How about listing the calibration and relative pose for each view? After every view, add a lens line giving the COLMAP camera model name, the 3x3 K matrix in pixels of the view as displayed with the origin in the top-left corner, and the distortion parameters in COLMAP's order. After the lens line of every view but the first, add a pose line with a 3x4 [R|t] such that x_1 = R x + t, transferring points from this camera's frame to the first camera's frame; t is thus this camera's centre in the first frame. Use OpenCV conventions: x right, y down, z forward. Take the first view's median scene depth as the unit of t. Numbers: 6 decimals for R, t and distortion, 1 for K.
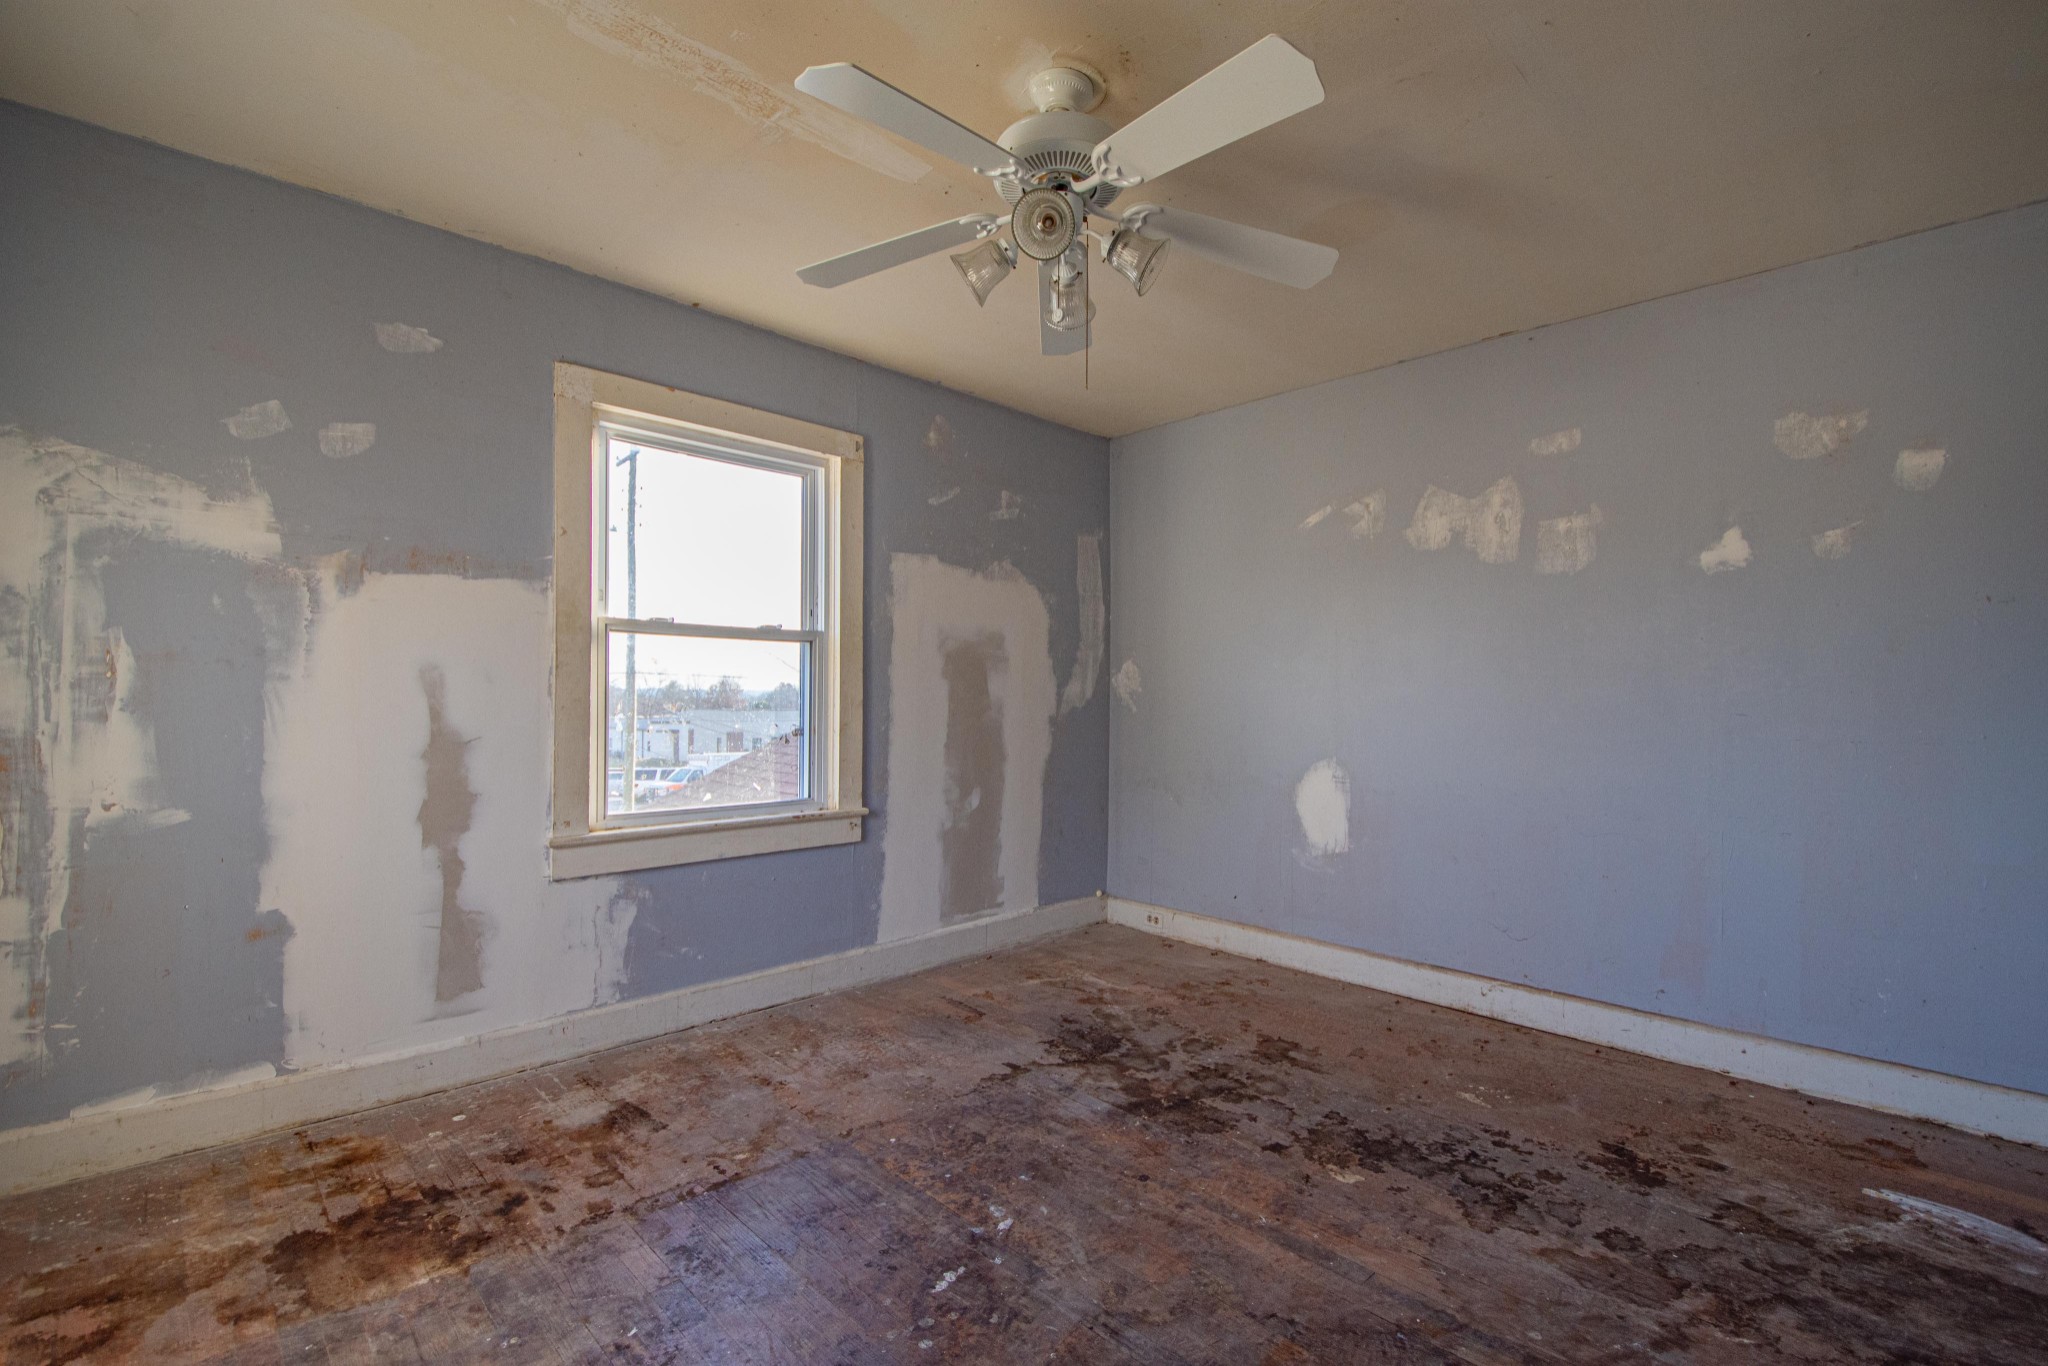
lens RADIAL K [[895.0, 0, 1033.7], [0, 895.0, 696.2], [0, 0, 1]] dist [0.020092, -0.026076]
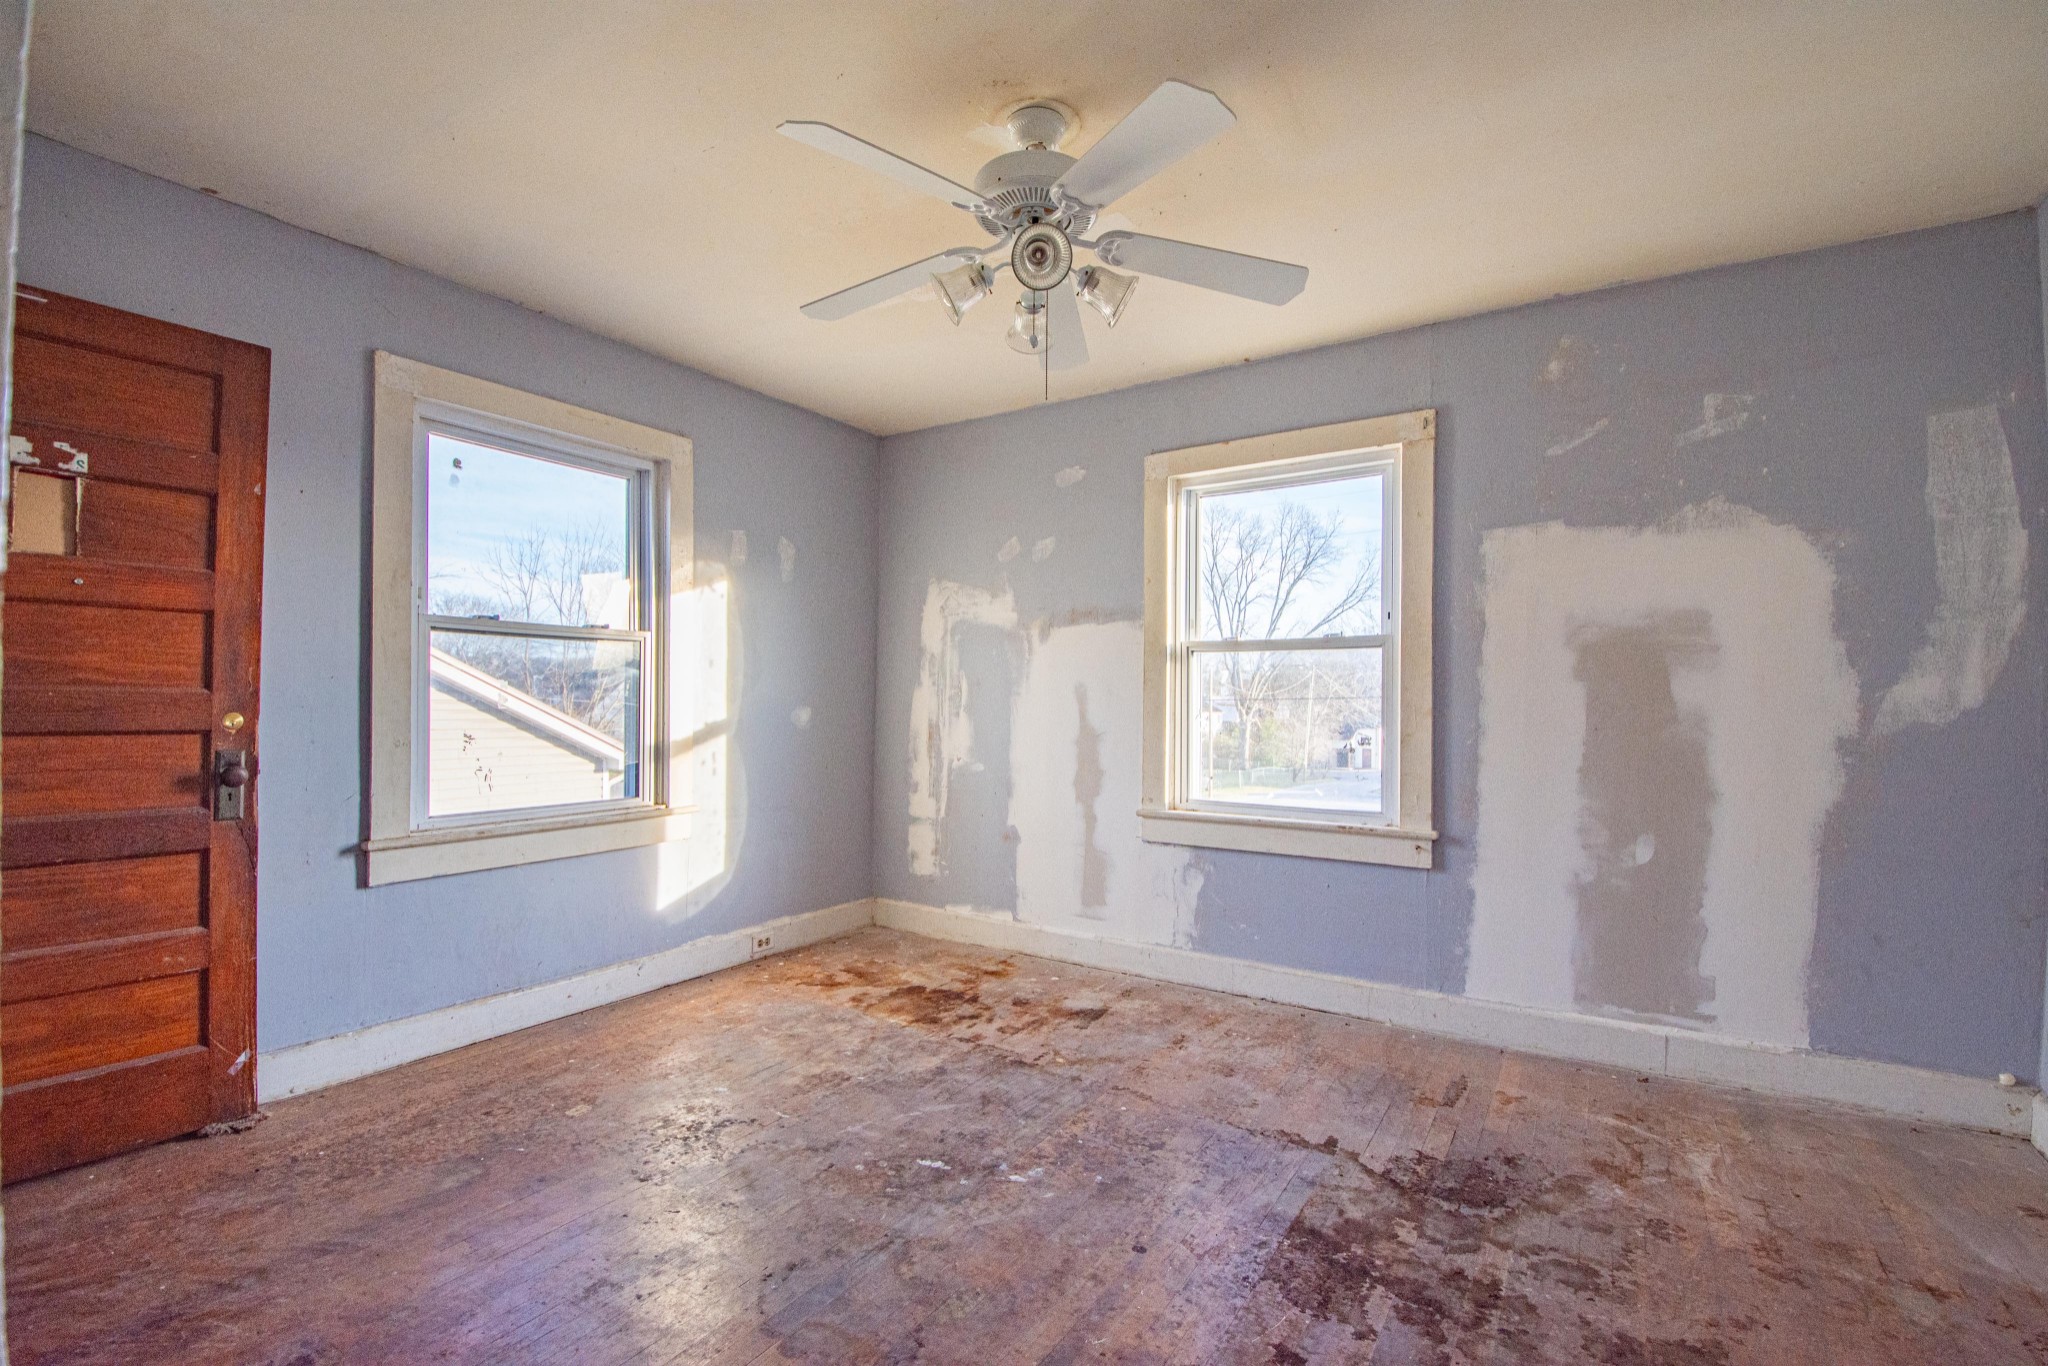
lens RADIAL K [[895.0, 0, 1033.7], [0, 895.0, 696.2], [0, 0, 1]] dist [0.020092, -0.026076]
pose [[0.222275, -0.012043, -0.974910, 0.749862], [-0.002549, 0.999913, -0.012933, 0.006192], [0.974981, 0.005359, 0.222225, 0.546927]]
